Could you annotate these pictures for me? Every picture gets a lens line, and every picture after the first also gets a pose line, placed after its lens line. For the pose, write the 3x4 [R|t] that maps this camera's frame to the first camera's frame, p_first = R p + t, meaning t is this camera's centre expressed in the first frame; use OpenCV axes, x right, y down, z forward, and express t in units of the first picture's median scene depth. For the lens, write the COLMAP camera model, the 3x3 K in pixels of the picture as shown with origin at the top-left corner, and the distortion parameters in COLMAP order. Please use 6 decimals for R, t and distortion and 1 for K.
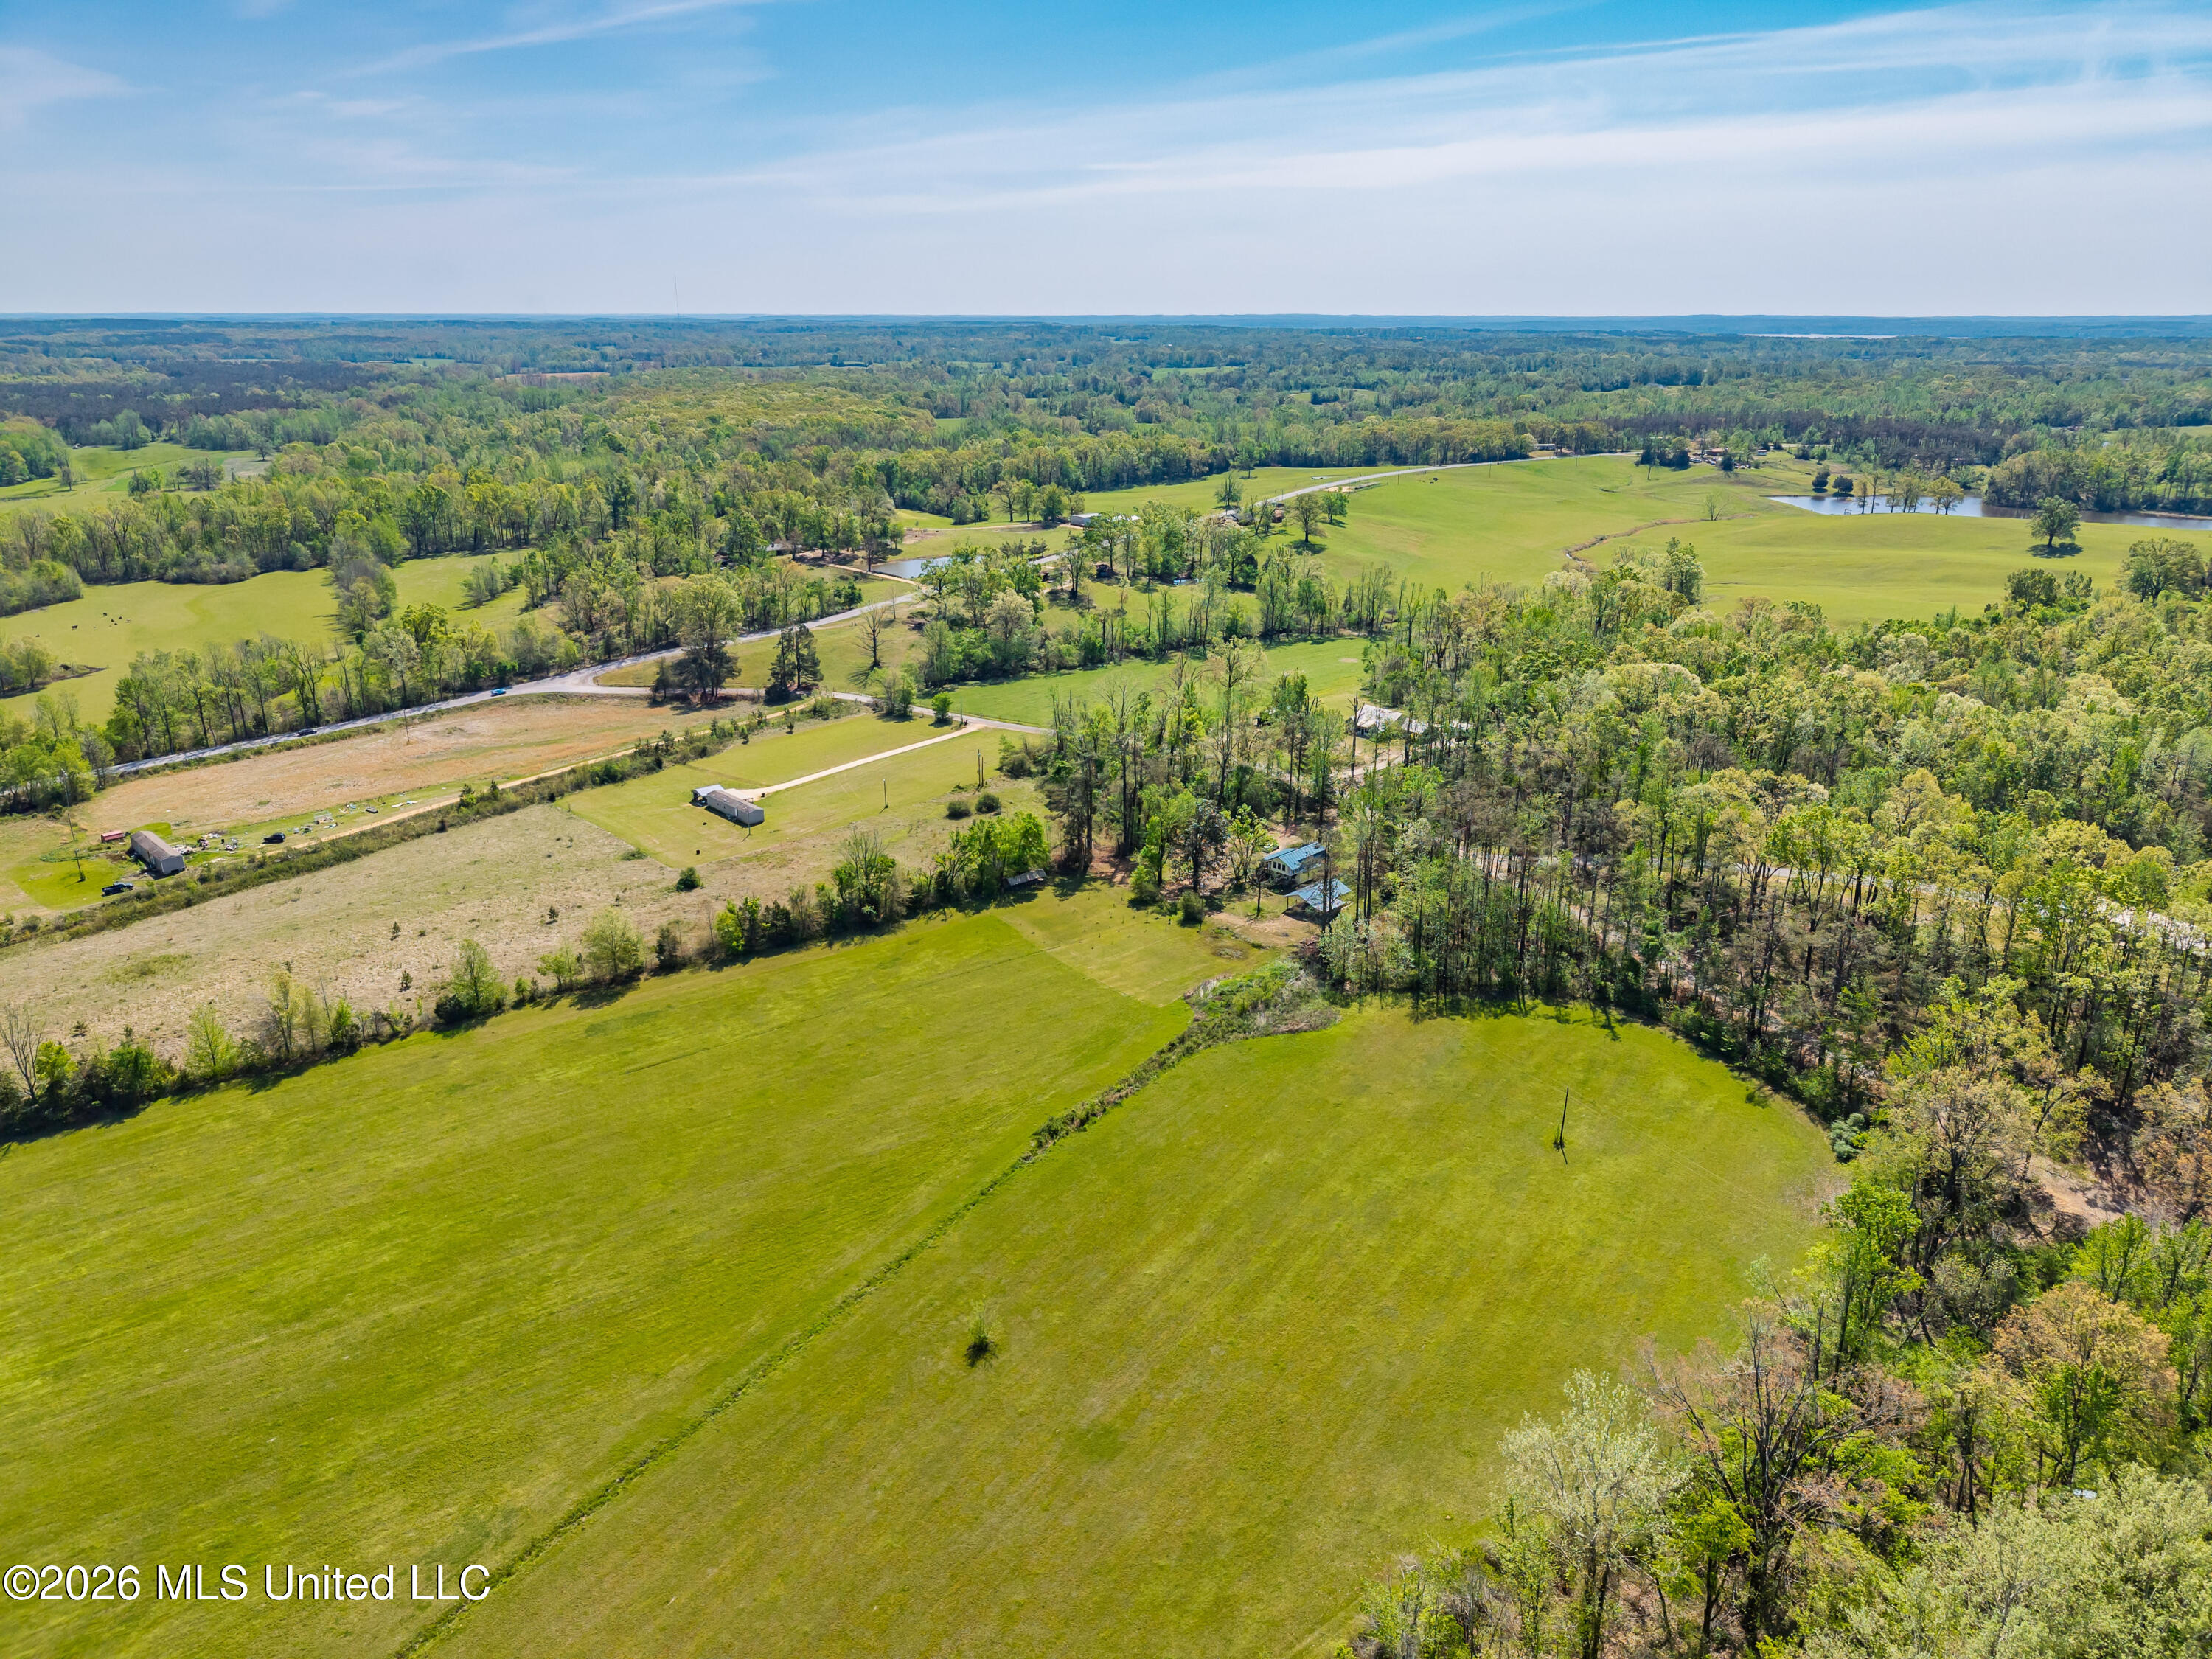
lens RADIAL K [[1513.1, 0, 1106.0], [0, 1513.1, 829.5], [0, 0, 1]] dist [0.011344, -0.004085]
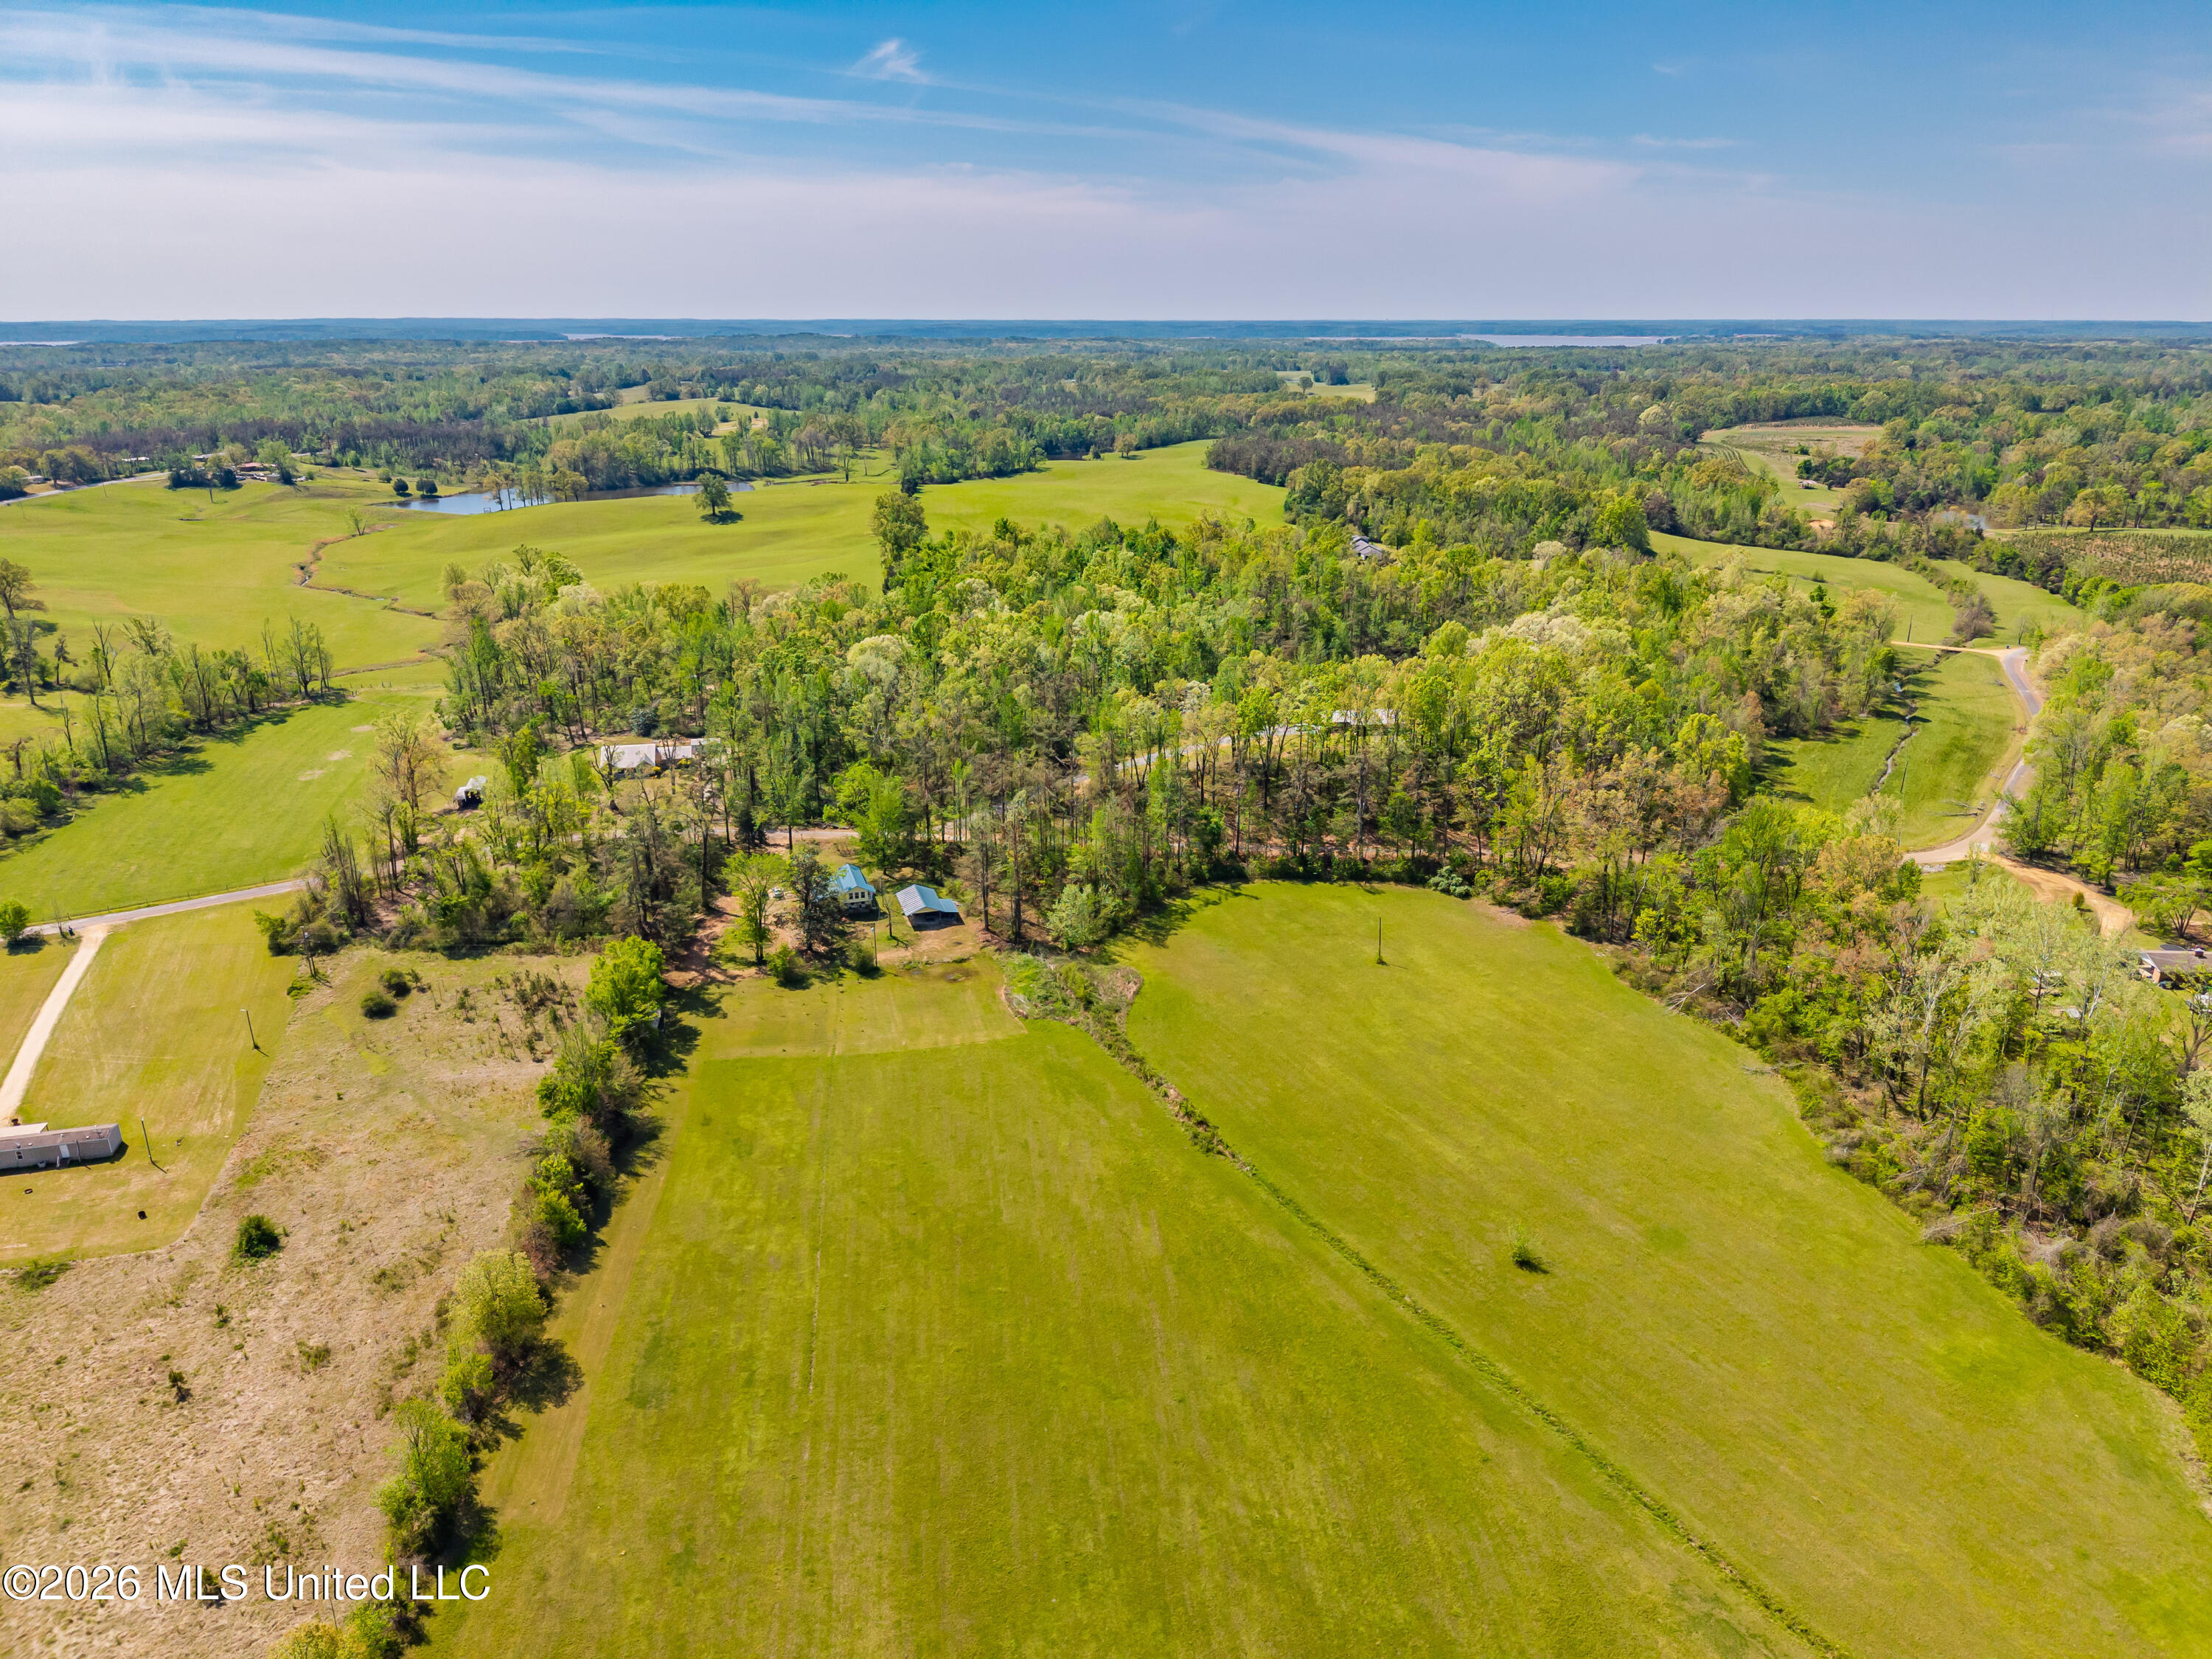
lens RADIAL K [[1513.1, 0, 1106.0], [0, 1513.1, 829.5], [0, 0, 1]] dist [0.011344, -0.004085]
pose [[0.456176, -0.290929, 0.840990, -0.324879], [0.292991, 0.941460, 0.166759, -0.068793], [-0.840274, 0.170331, 0.514711, 0.197650]]
